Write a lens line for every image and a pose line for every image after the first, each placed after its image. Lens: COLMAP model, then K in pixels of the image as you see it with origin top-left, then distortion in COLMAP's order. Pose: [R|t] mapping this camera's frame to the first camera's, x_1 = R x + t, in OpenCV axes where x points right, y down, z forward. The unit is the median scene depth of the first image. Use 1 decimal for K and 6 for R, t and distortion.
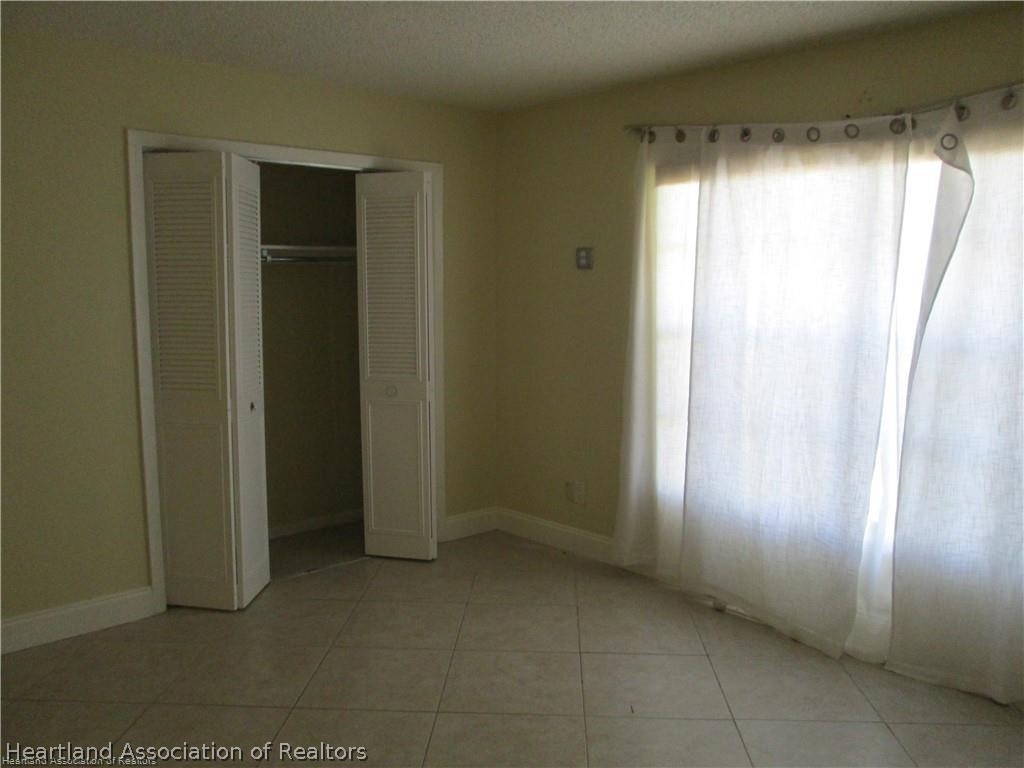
lens RADIAL K [[839.9, 0, 515.0], [0, 839.9, 400.2], [0, 0, 1]] dist [-0.079340, 0.068924]
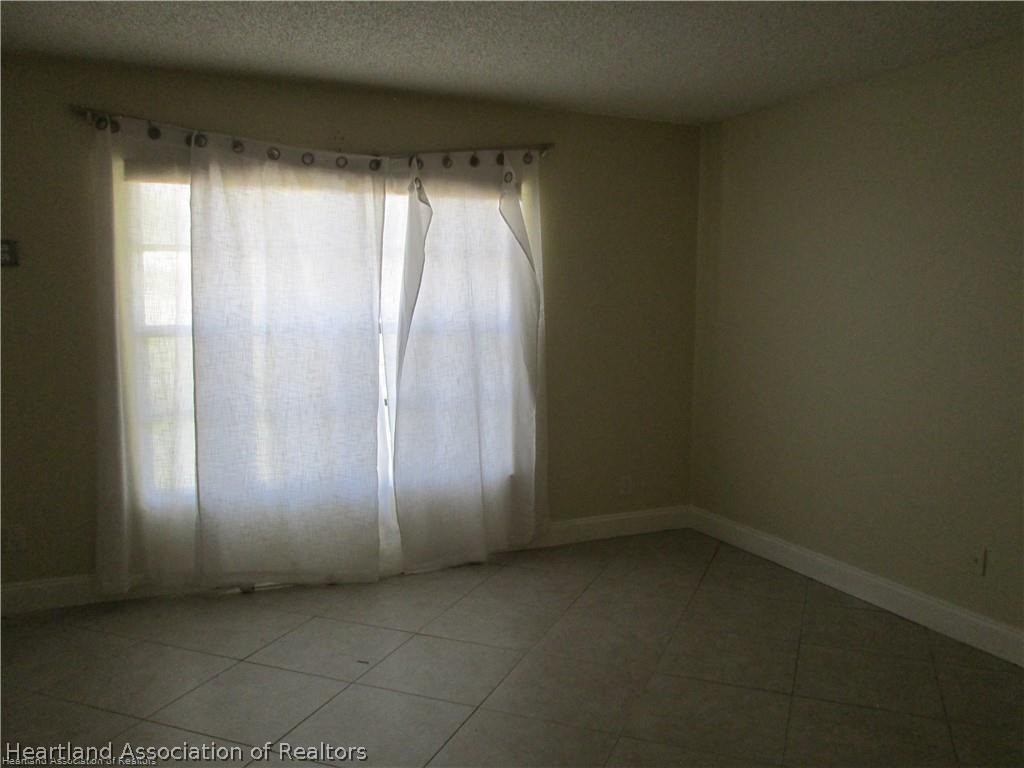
lens RADIAL K [[839.9, 0, 515.0], [0, 839.9, 400.2], [0, 0, 1]] dist [-0.079340, 0.068924]
pose [[0.320316, -0.119914, 0.939691, -0.673642], [0.124292, 0.988701, 0.083801, -0.039401], [-0.939122, 0.089953, 0.331601, 0.338865]]
